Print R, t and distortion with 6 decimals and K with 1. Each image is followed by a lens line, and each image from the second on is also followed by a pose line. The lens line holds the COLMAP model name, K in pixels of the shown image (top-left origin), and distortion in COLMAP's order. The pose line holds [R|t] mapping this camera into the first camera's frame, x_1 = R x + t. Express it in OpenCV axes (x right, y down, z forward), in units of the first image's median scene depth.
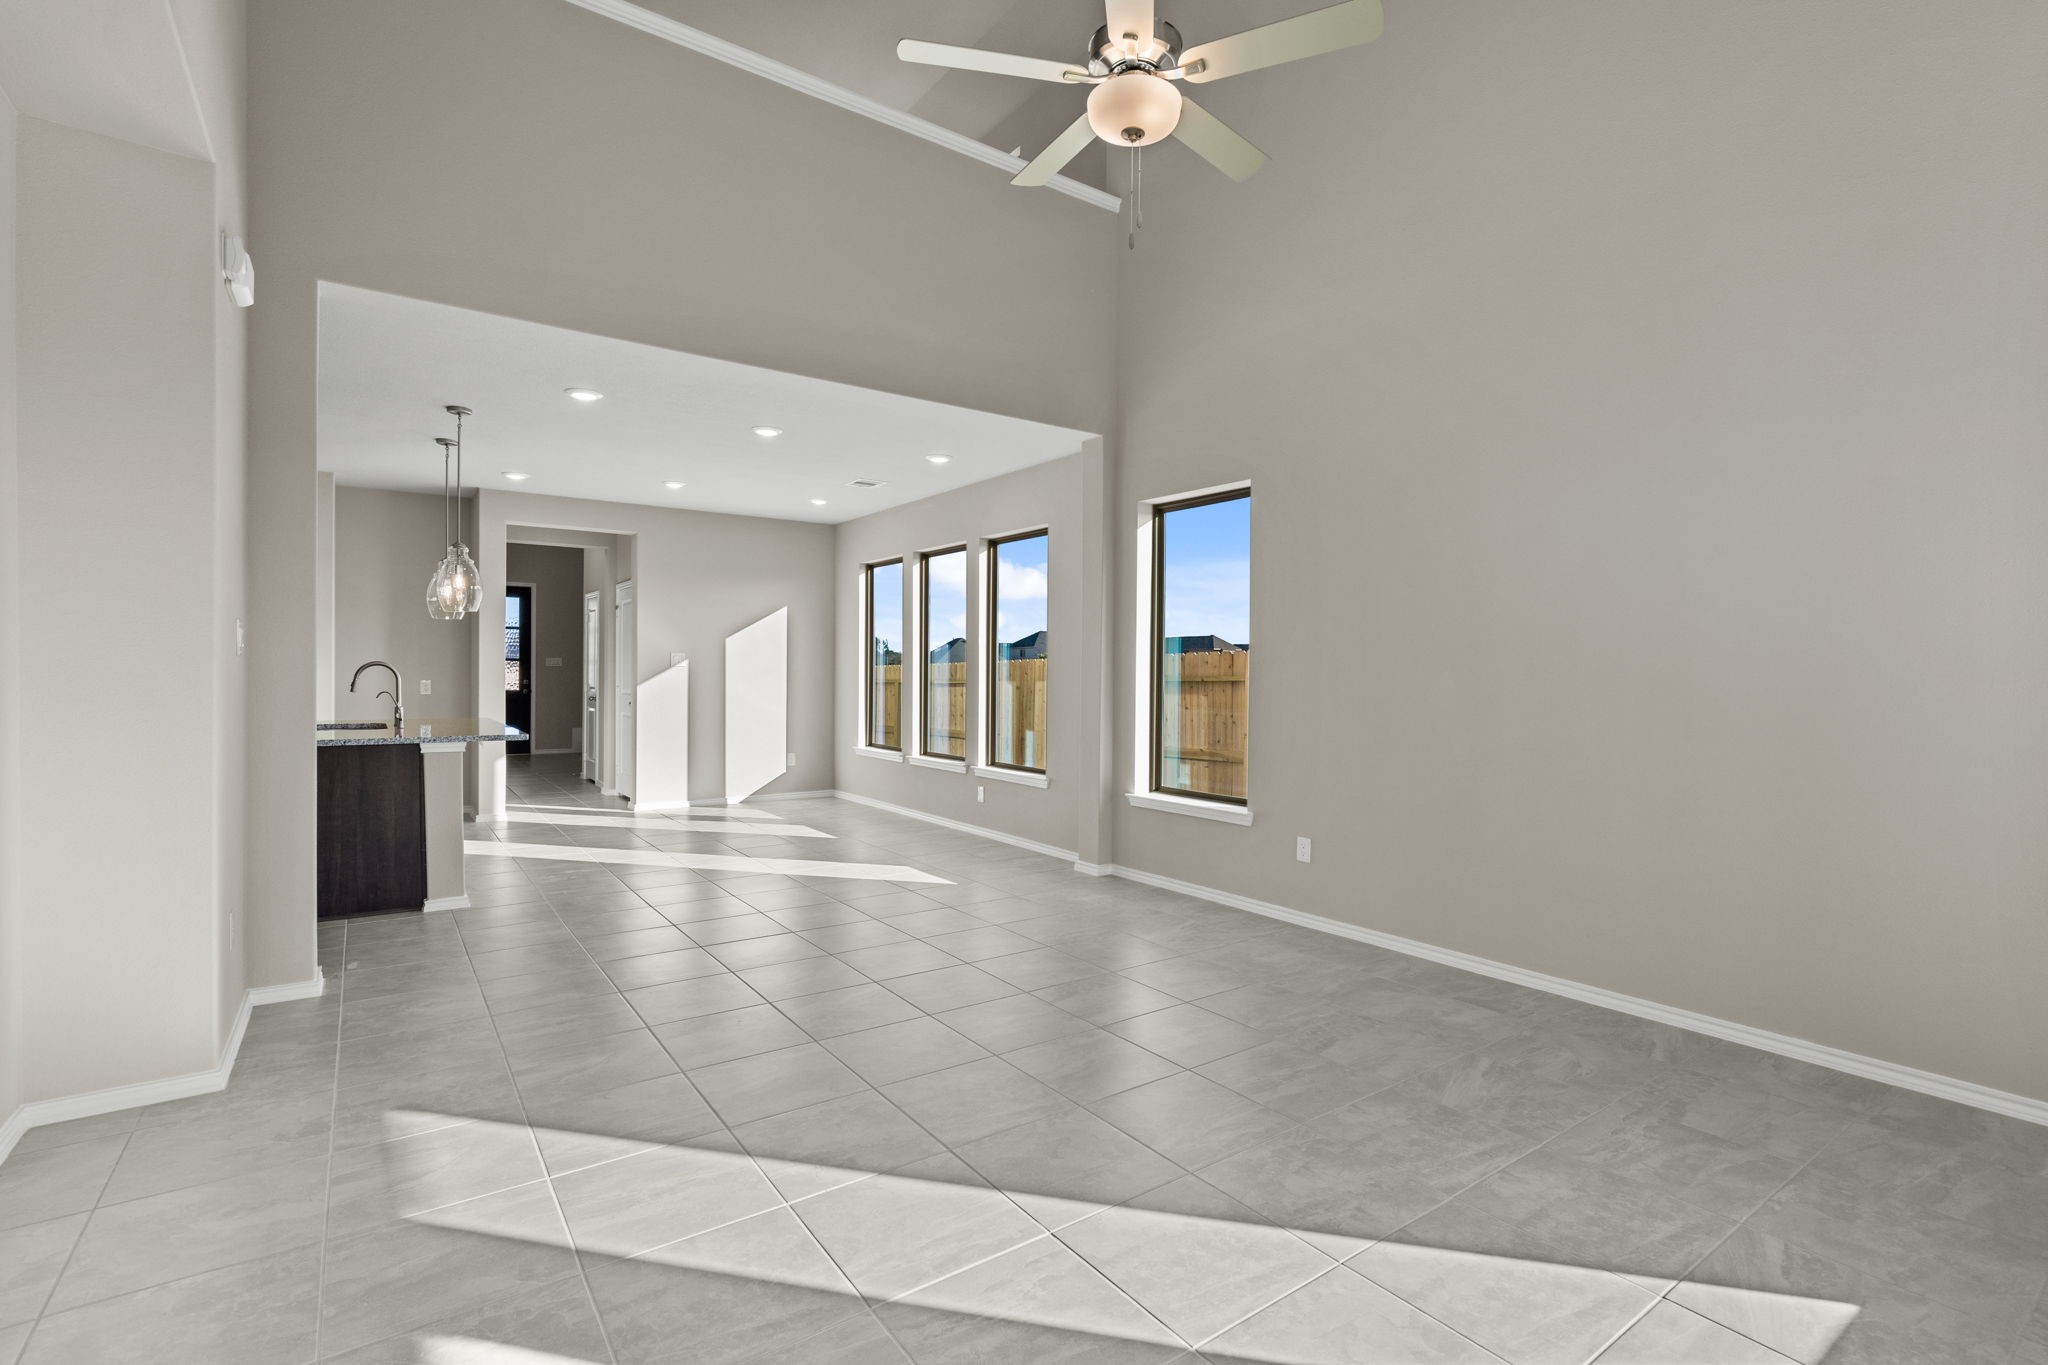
lens RADIAL K [[925.6, 0, 993.0], [0, 925.6, 671.4], [0, 0, 1]] dist [-0.006026, 0.001336]
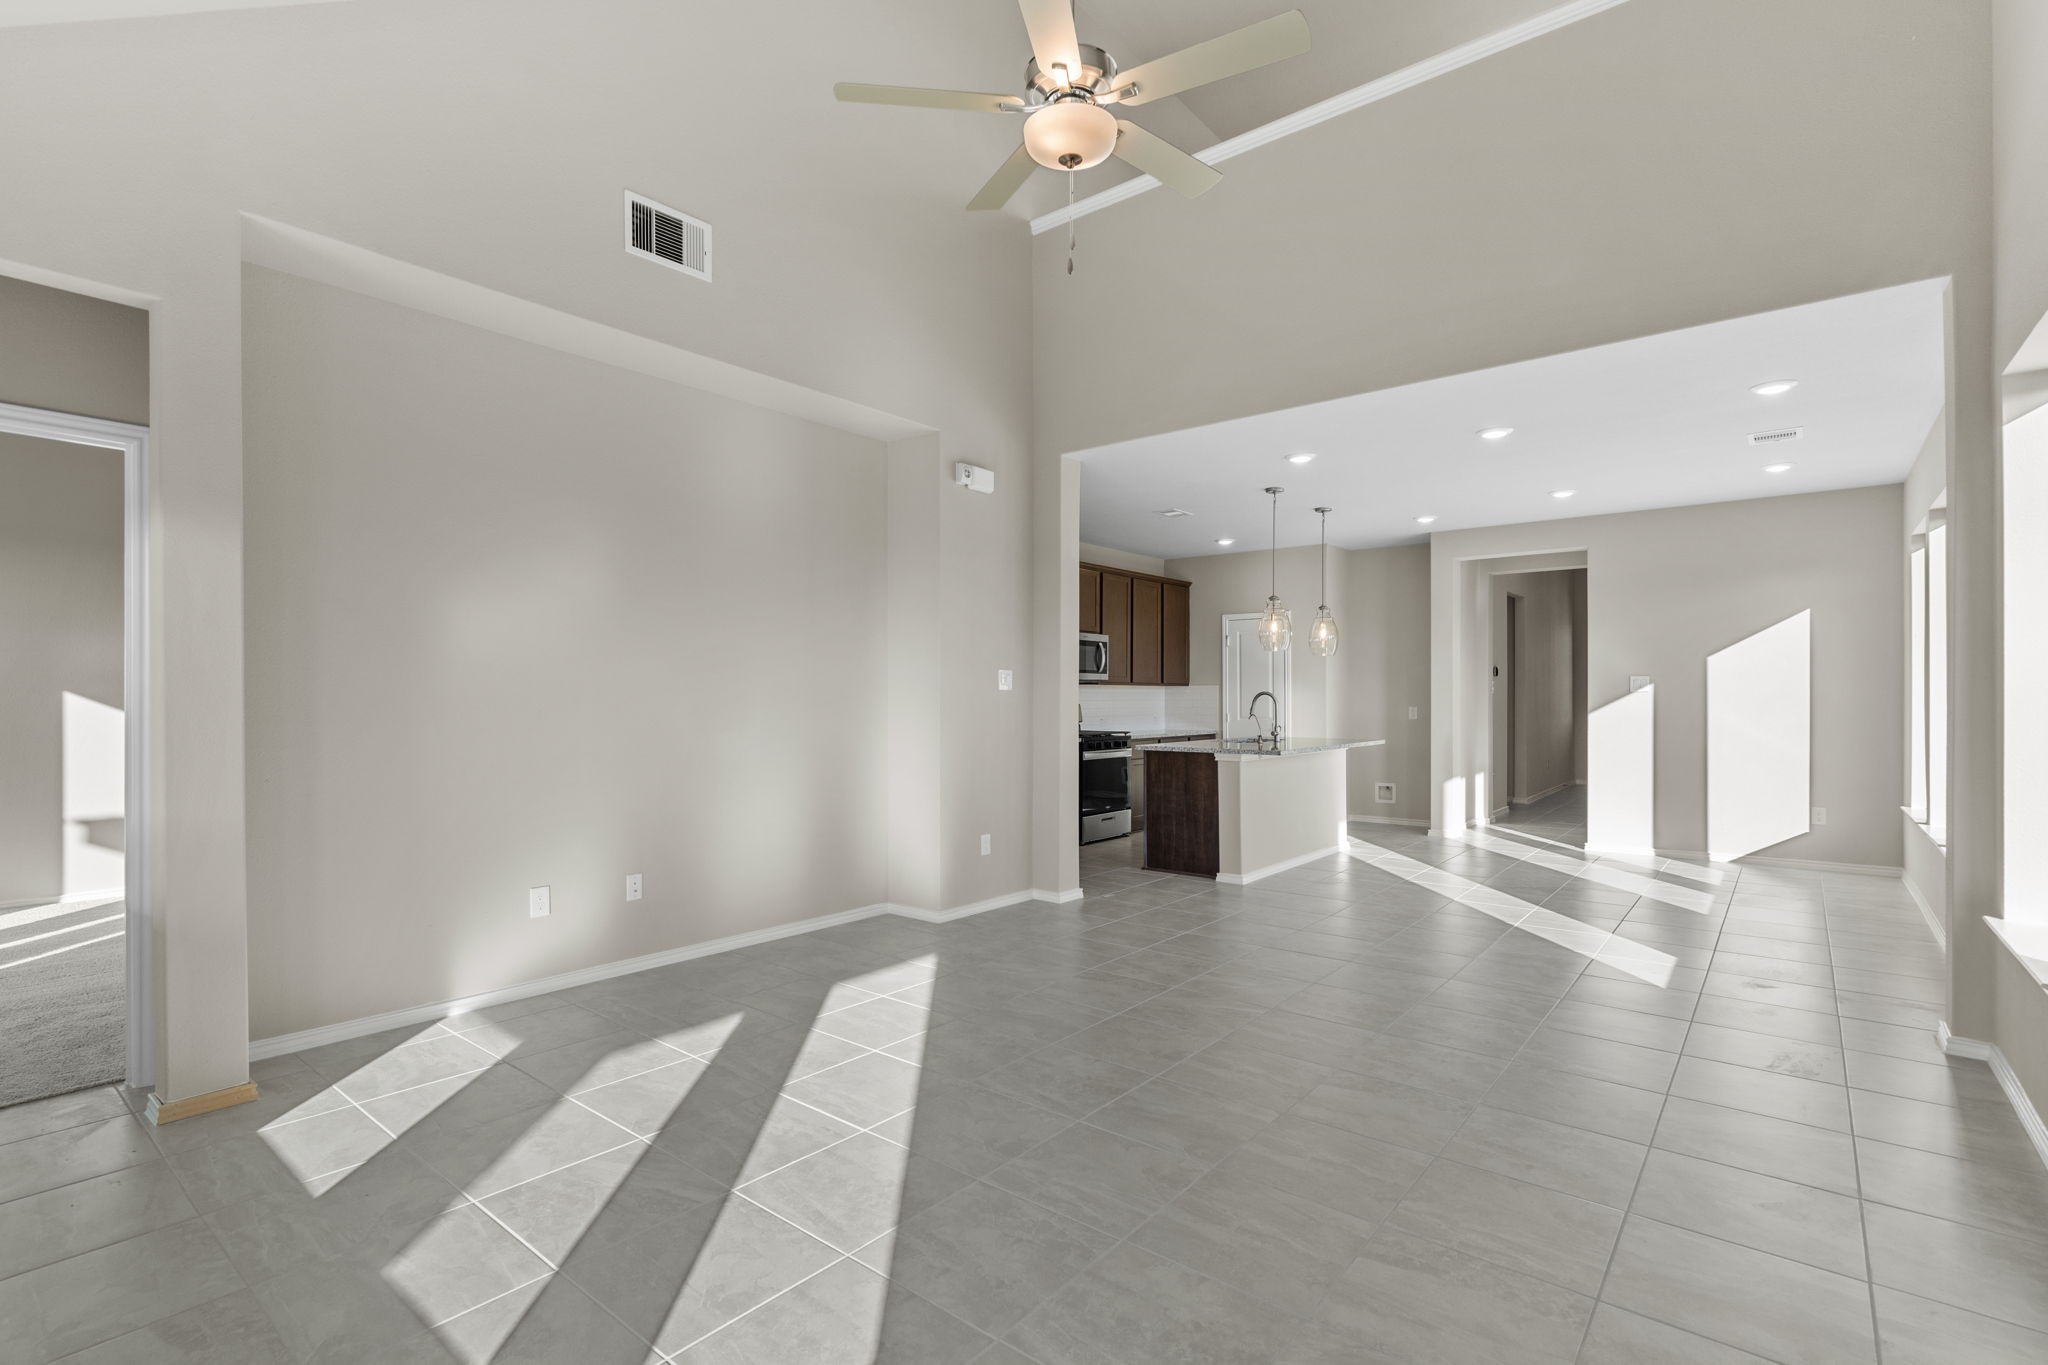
lens RADIAL K [[925.6, 0, 1033.6], [0, 925.6, 696.3], [0, 0, 1]] dist [-0.006026, 0.001336]
pose [[0.297966, -0.007337, -0.954548, 0.306020], [0.004877, 0.999969, -0.006164, 0.001570], [0.954564, -0.002818, 0.297992, 0.187096]]
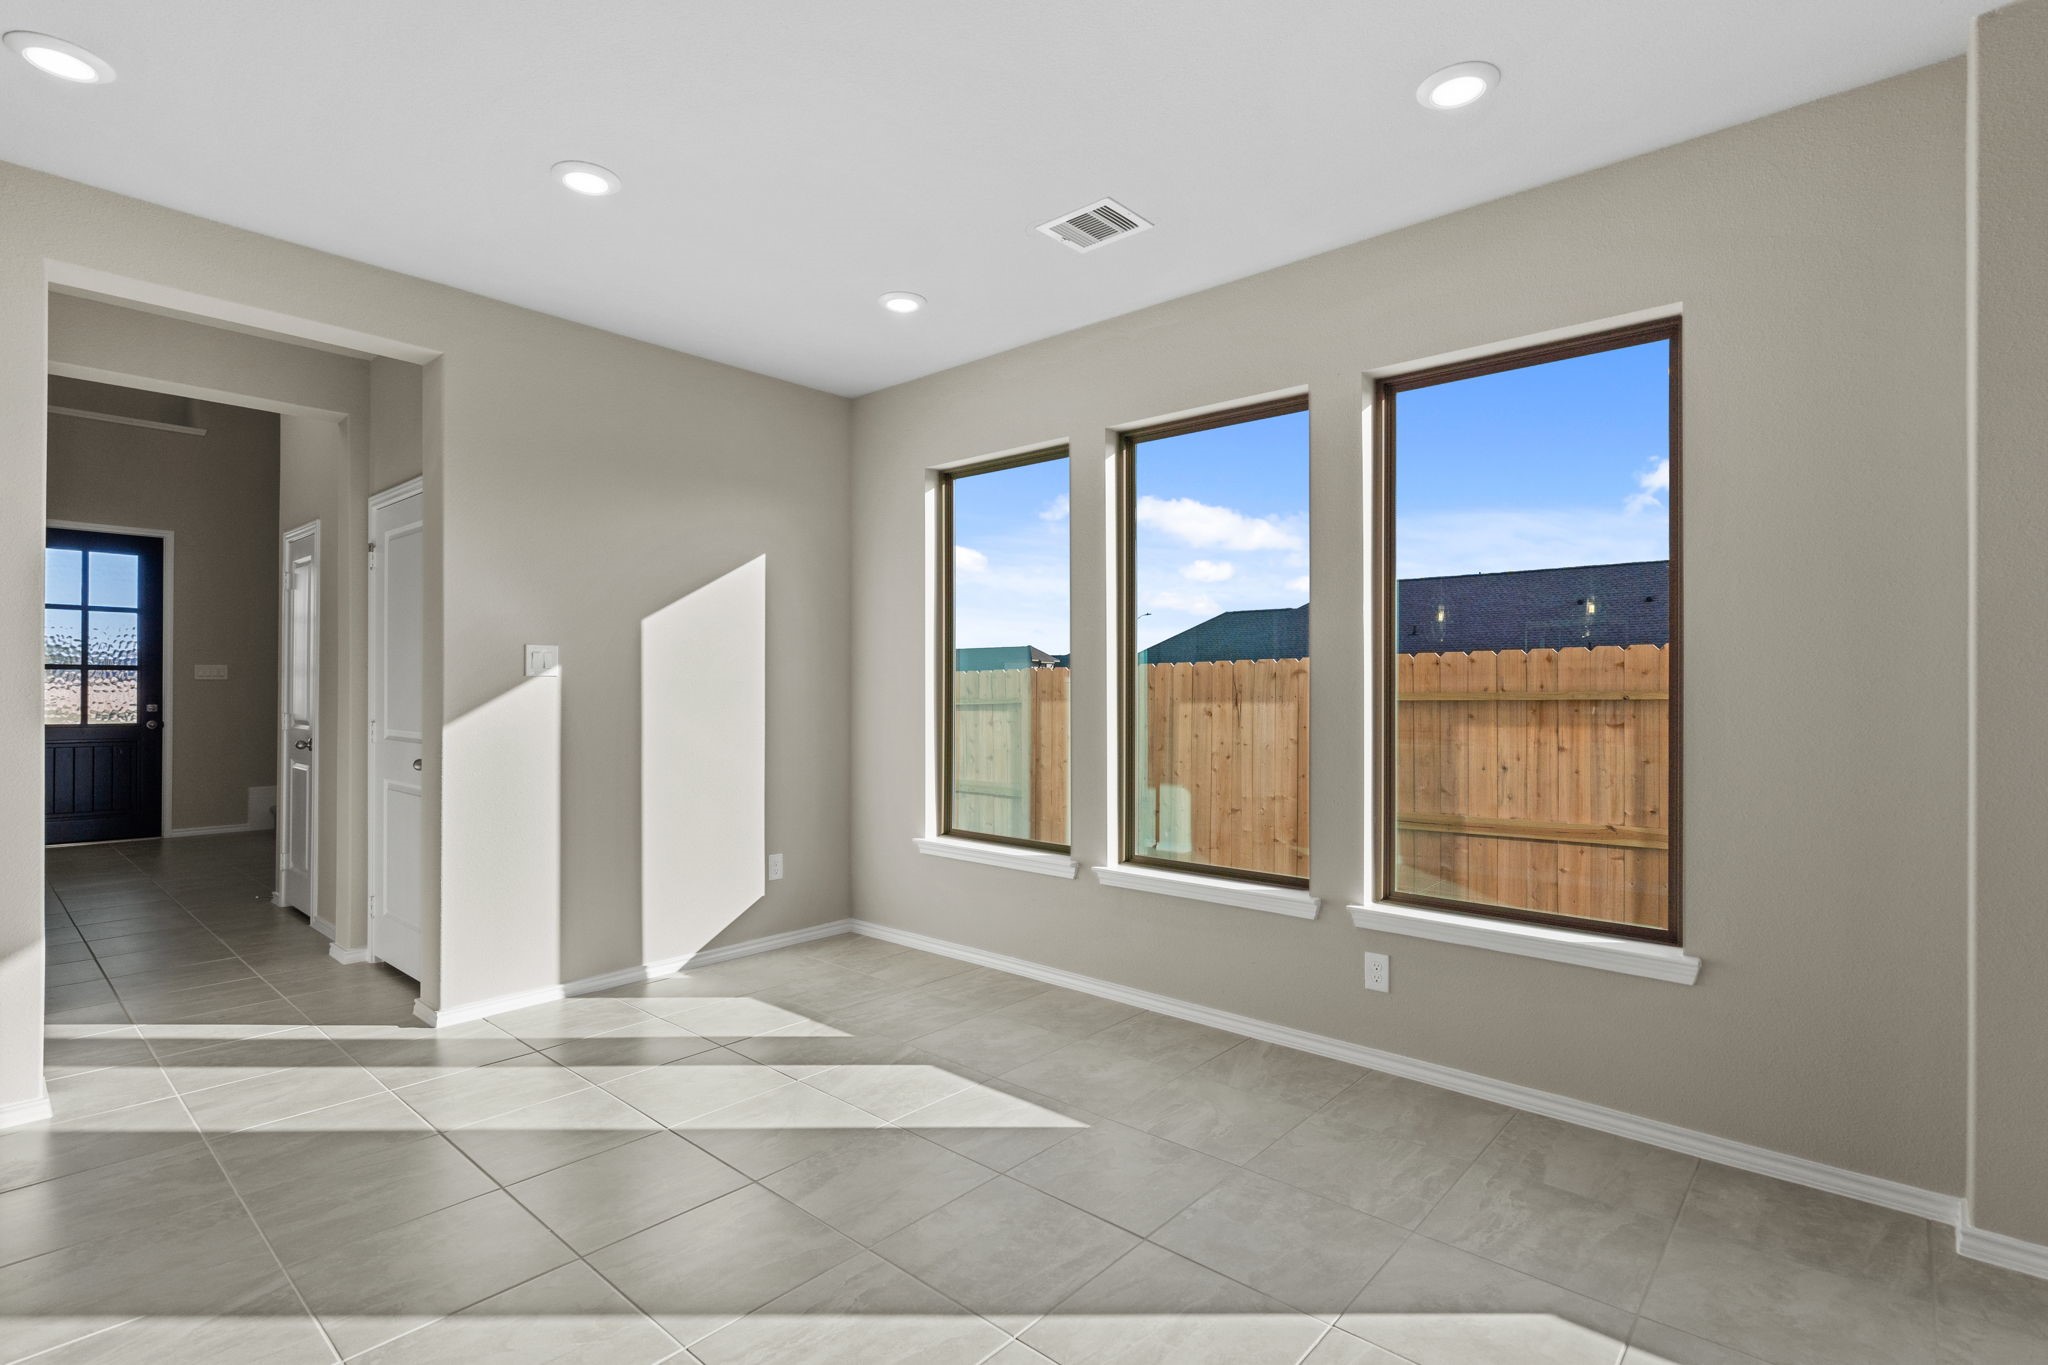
lens RADIAL K [[978.3, 0, 1018.3], [0, 978.3, 684.6], [0, 0, 1]] dist [-0.006404, 0.000564]
pose [[0.969800, -0.004643, 0.243859, -0.224848], [0.004565, 0.999989, 0.000885, -0.000969], [-0.243860, 0.000255, 0.969810, 0.479848]]
